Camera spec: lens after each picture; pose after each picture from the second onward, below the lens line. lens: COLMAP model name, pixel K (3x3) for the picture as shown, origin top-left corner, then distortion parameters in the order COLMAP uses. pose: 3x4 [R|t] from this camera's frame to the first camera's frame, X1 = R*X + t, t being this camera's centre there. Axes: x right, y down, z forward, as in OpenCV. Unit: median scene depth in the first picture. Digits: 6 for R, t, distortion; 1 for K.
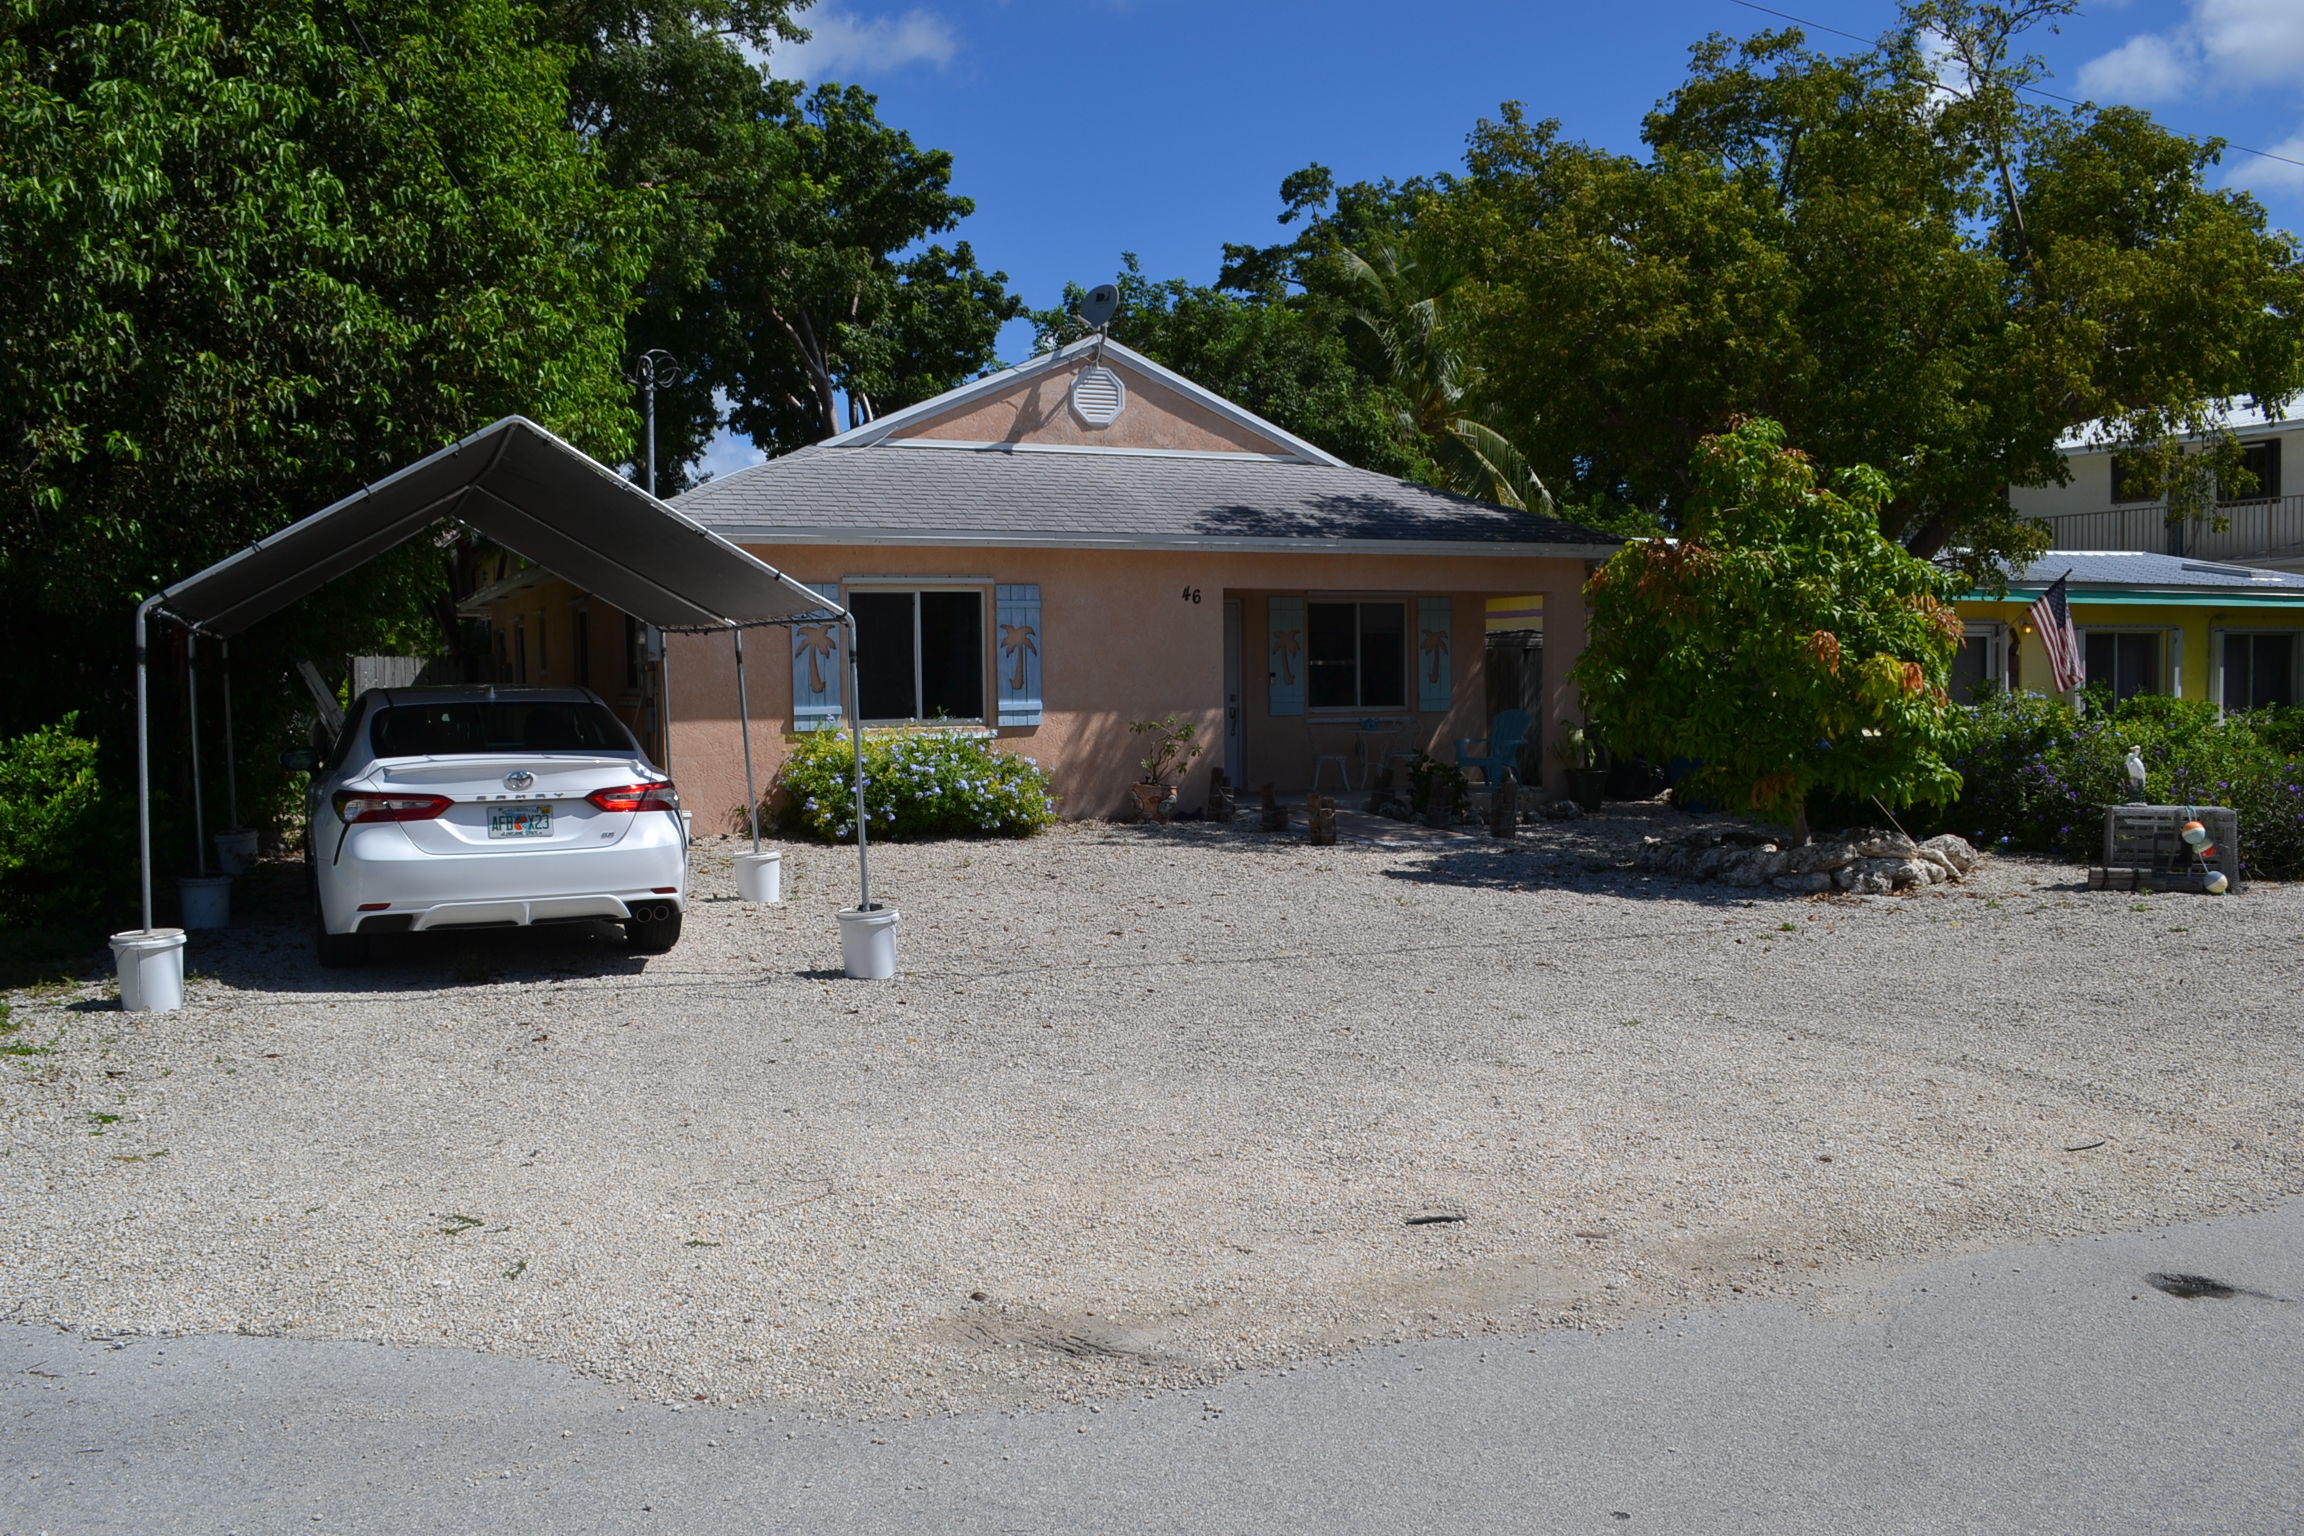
lens RADIAL K [[1892.2, 0, 1180.1], [0, 1892.2, 780.6], [0, 0, 1]] dist [-0.089181, 0.014703]
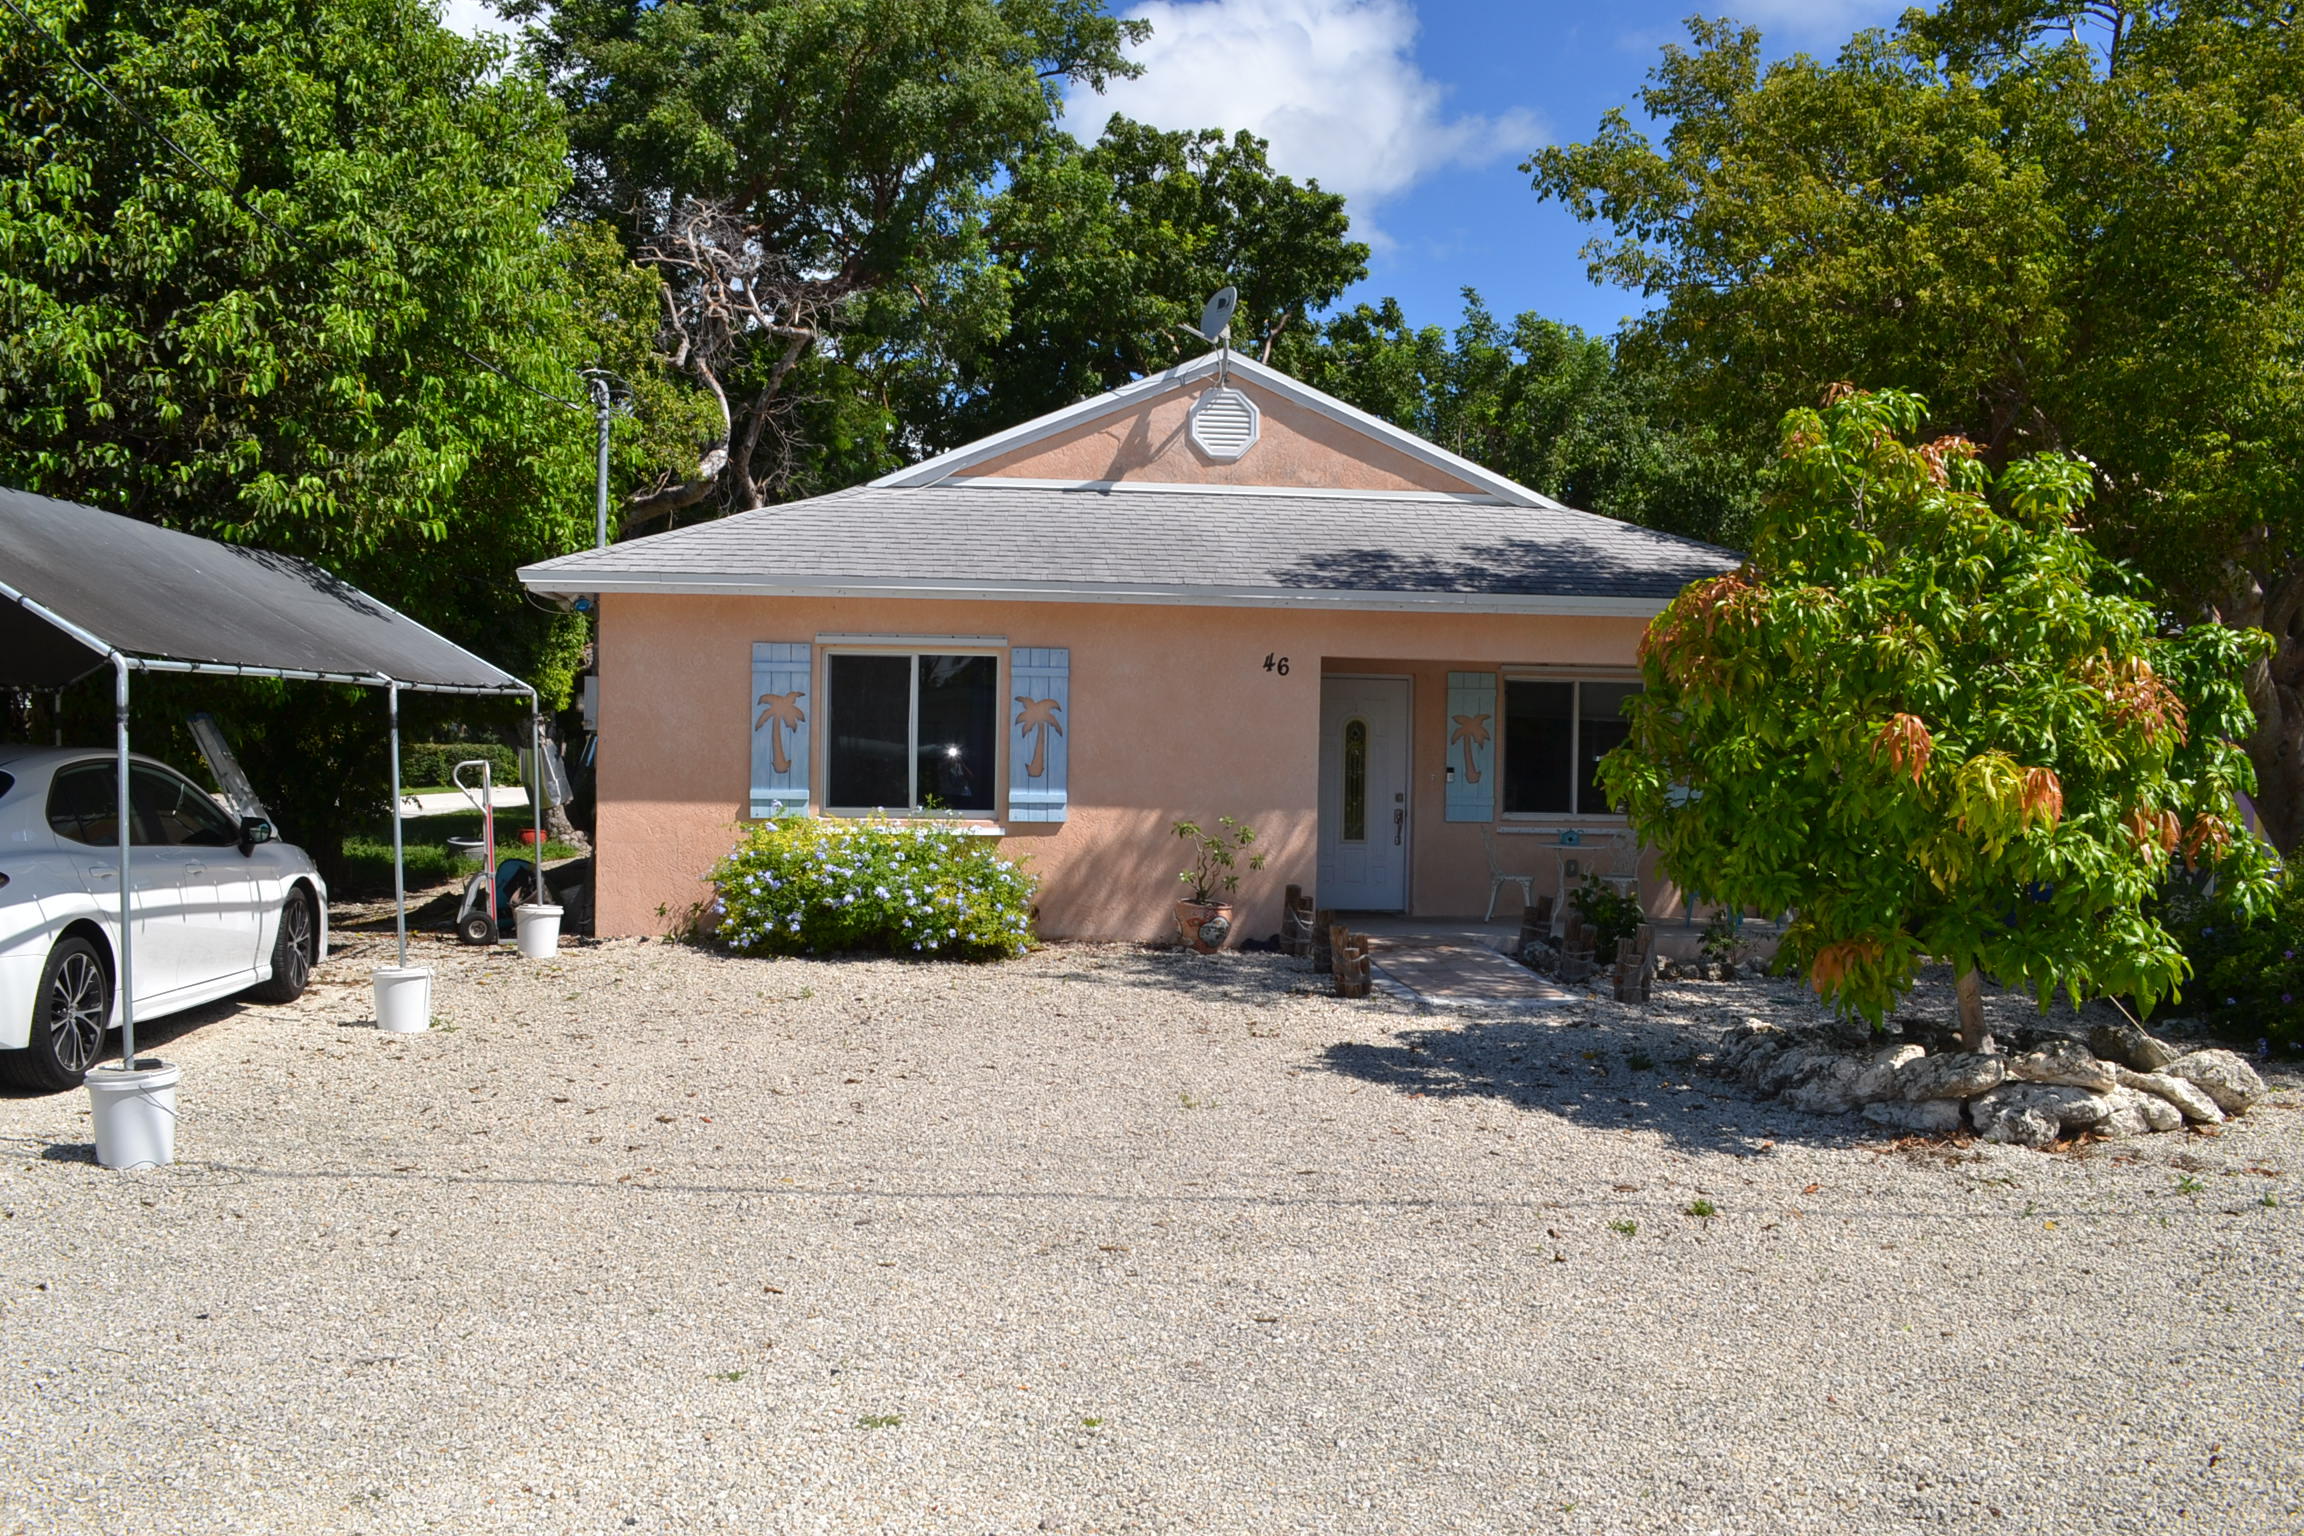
lens RADIAL K [[1892.2, 0, 1180.1], [0, 1892.2, 780.6], [0, 0, 1]] dist [-0.089181, 0.014703]
pose [[0.943101, 0.030171, -0.331135, 0.241322], [-0.046368, 0.998078, -0.041121, -0.016269], [0.329257, 0.054136, 0.942687, 0.257168]]
